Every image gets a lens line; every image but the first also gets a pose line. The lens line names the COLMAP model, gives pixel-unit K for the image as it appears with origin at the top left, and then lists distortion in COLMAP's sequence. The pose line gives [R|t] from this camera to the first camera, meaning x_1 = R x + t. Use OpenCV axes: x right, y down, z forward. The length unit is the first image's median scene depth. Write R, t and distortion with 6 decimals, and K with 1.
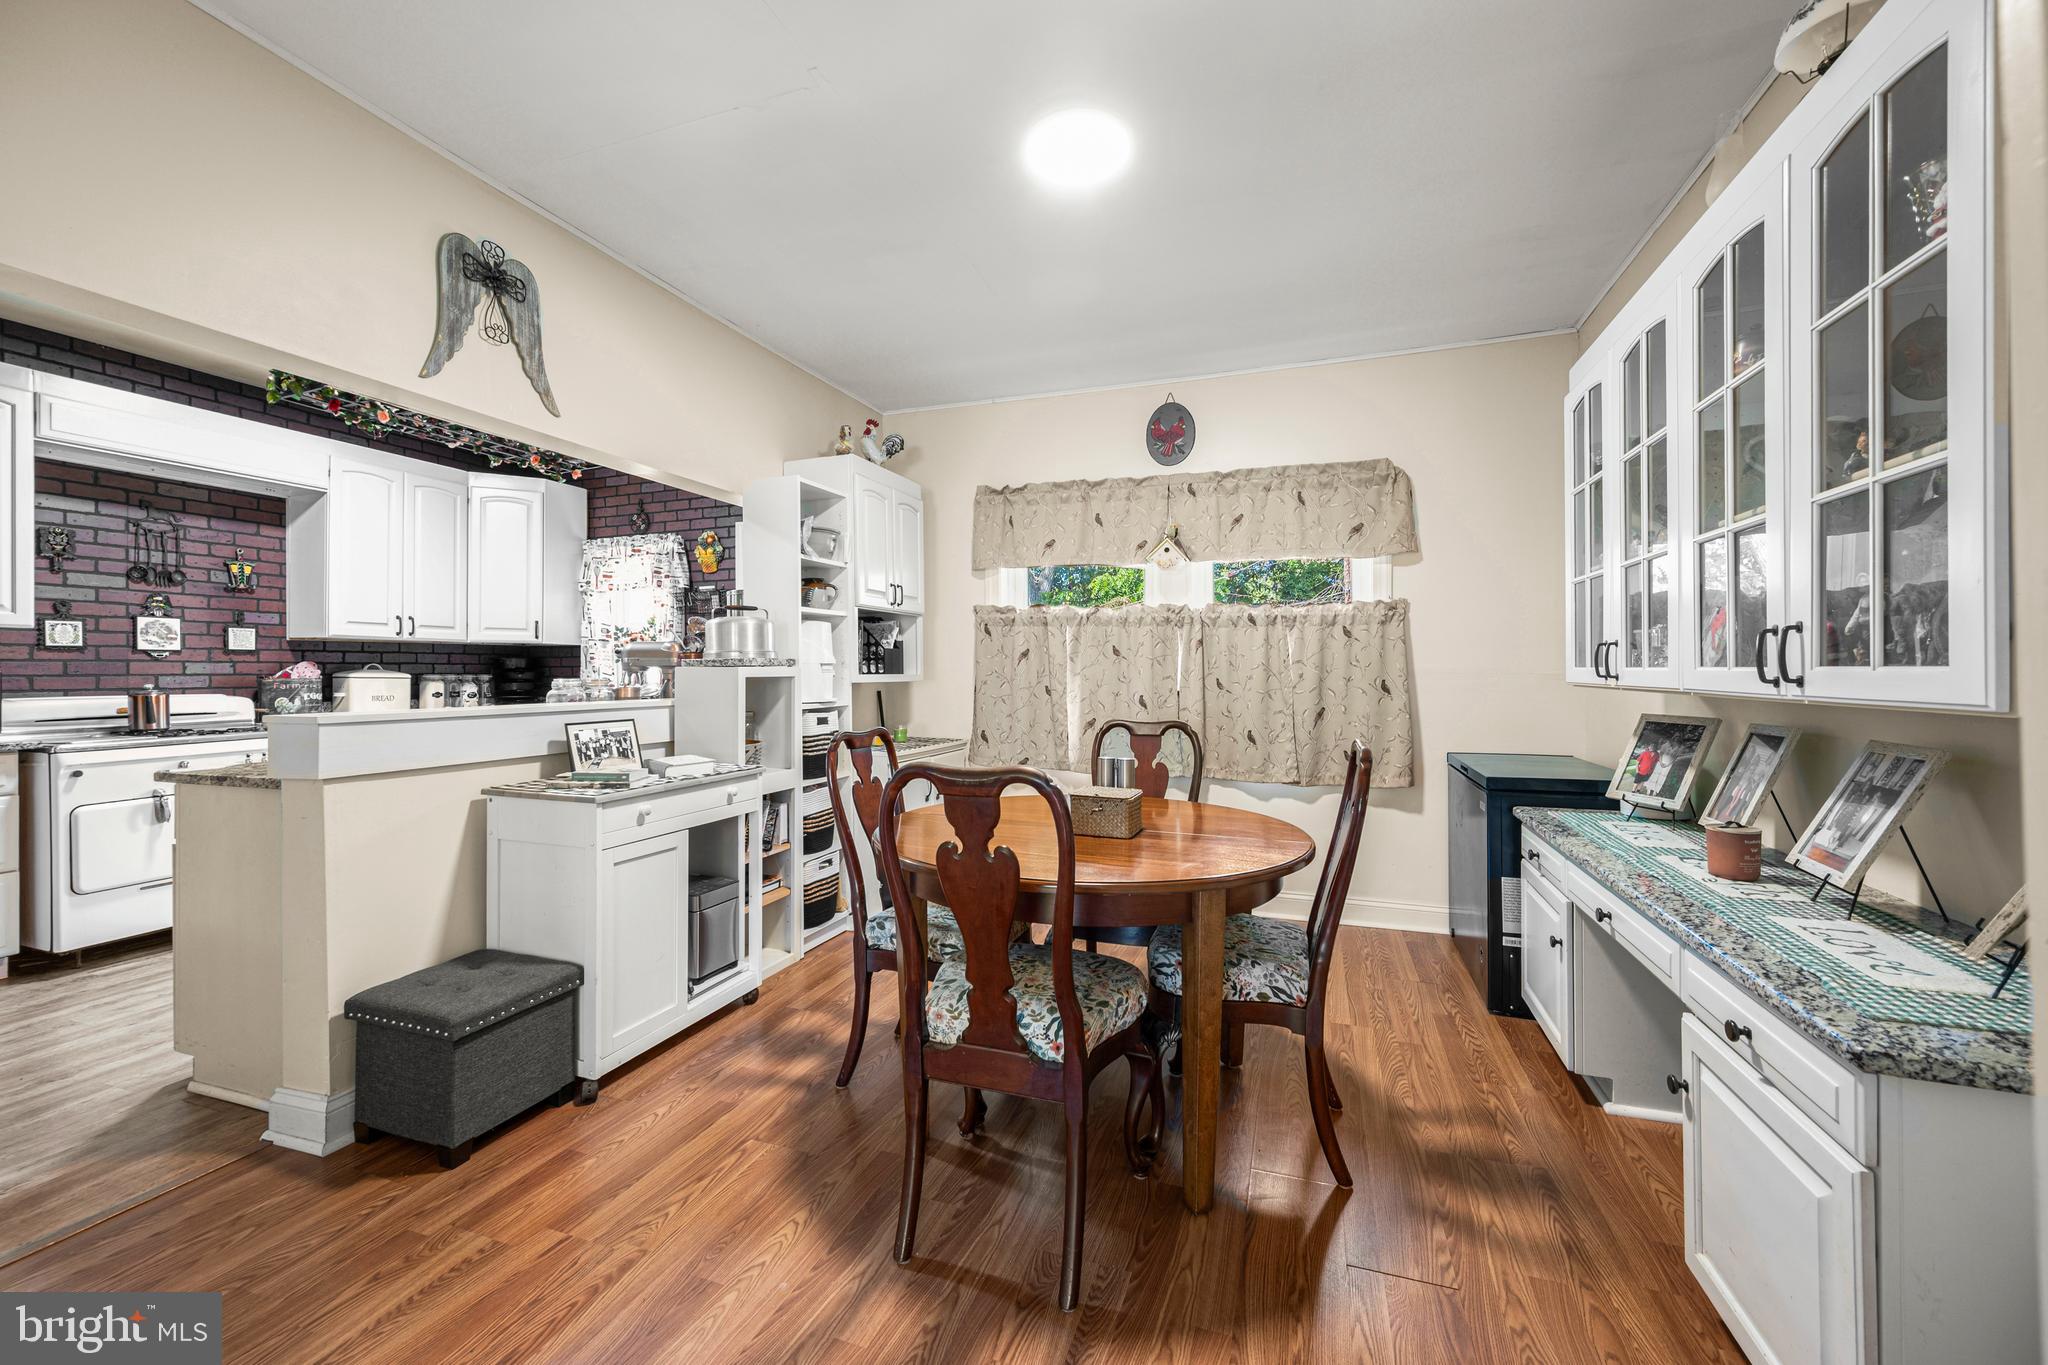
lens RADIAL K [[804.2, 0, 1013.1], [0, 804.2, 670.9], [0, 0, 1]] dist [0.002986, 0.000357]
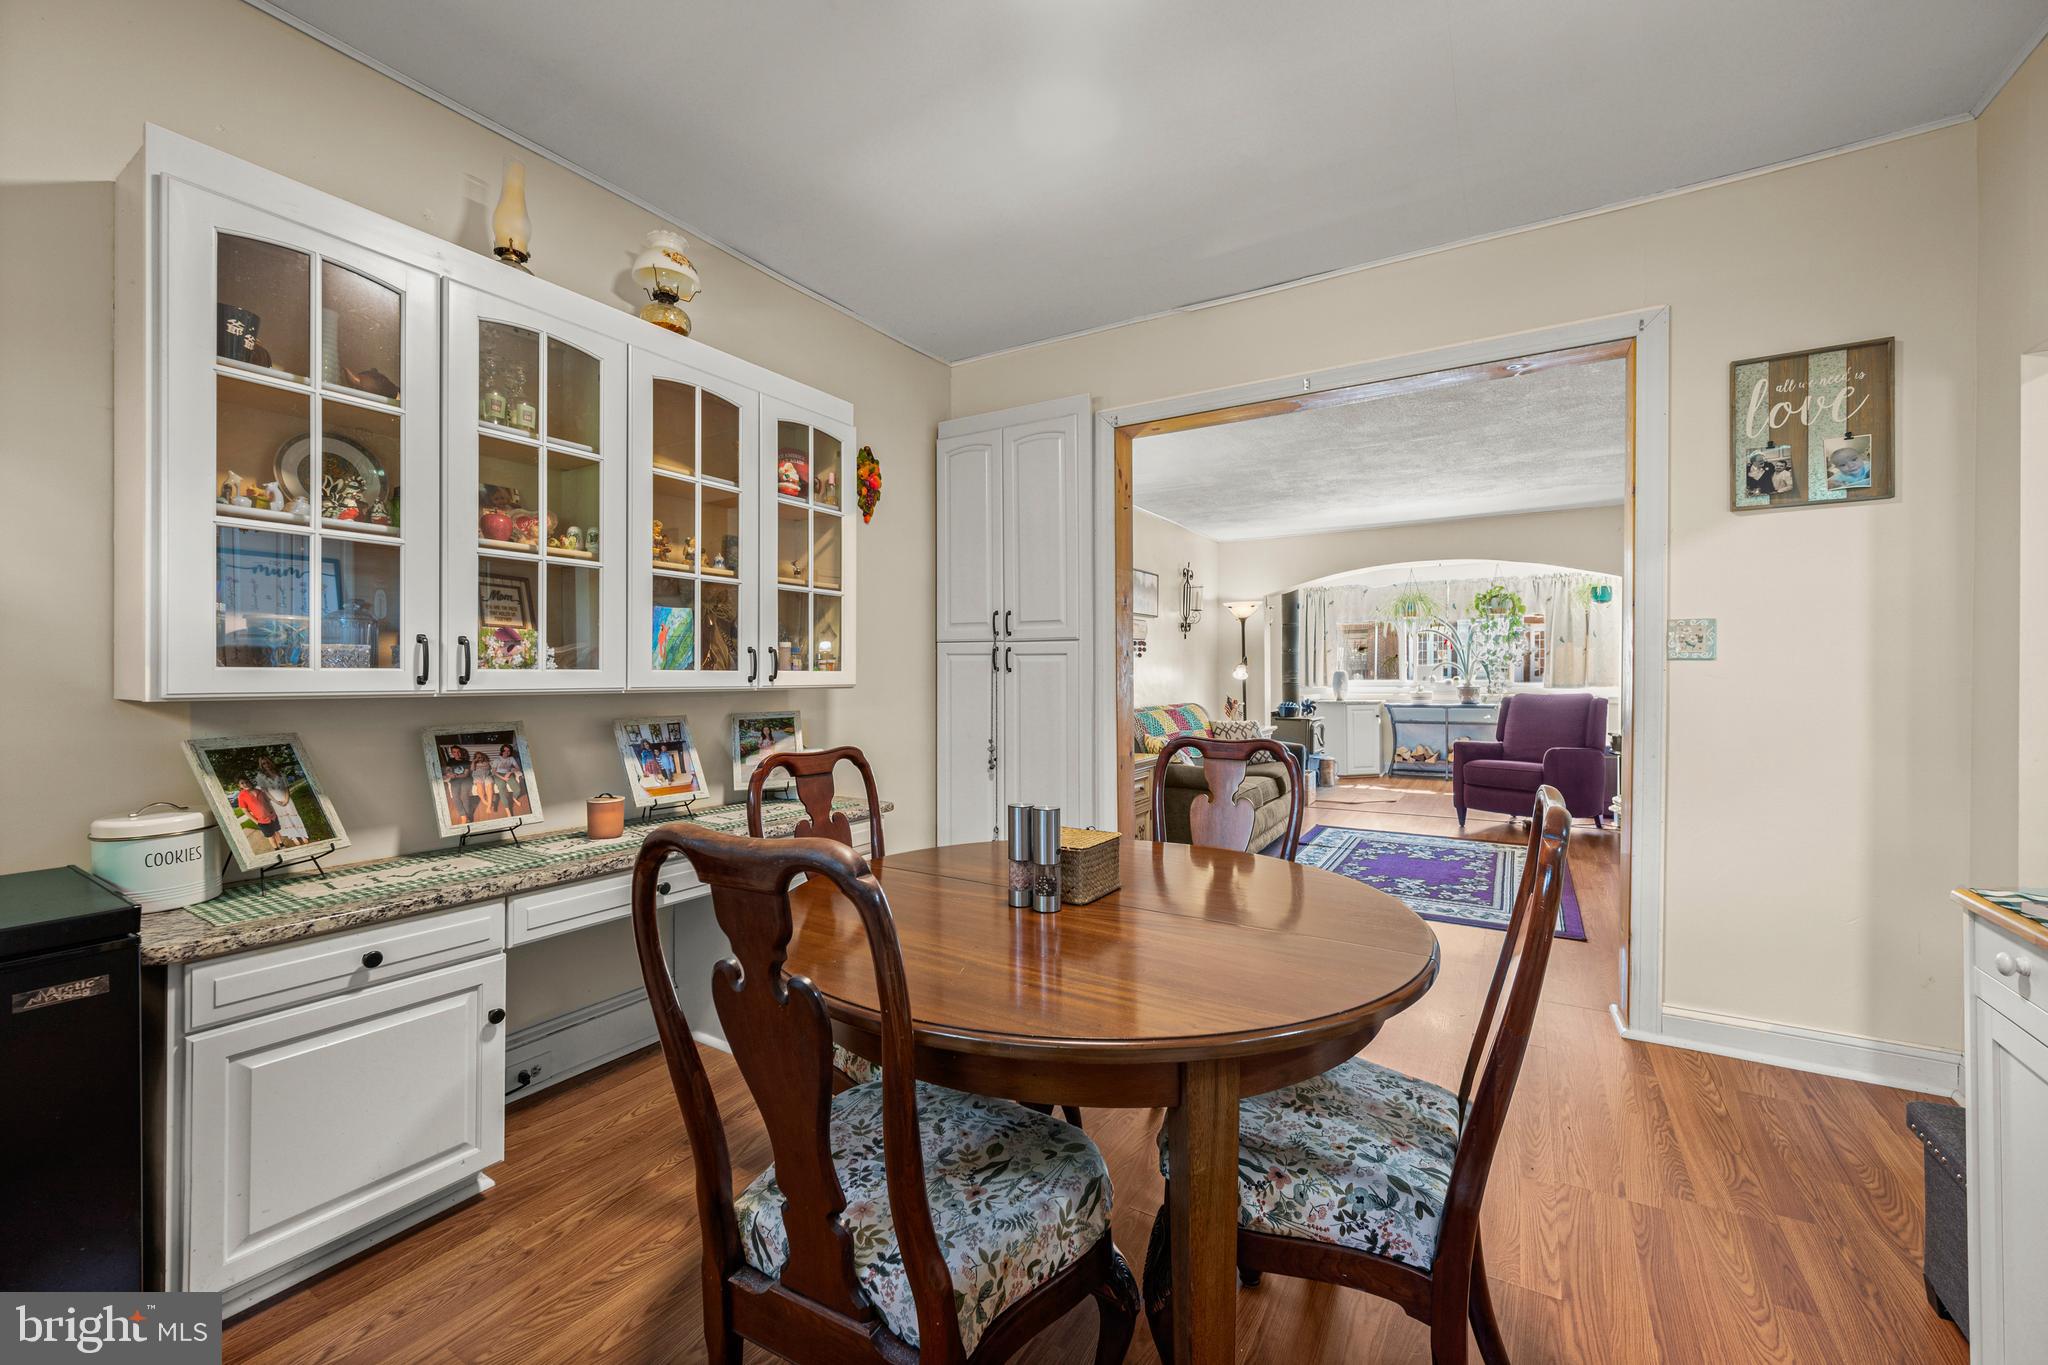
lens RADIAL K [[815.4, 0, 1017.1], [0, 815.4, 683.0], [0, 0, 1]] dist [-0.000719, 0.000058]
pose [[-0.977273, 0.004080, 0.211945, 0.000538], [0.006698, 0.999910, 0.011637, 0.001345], [-0.211879, 0.012792, -0.977212, 0.916165]]
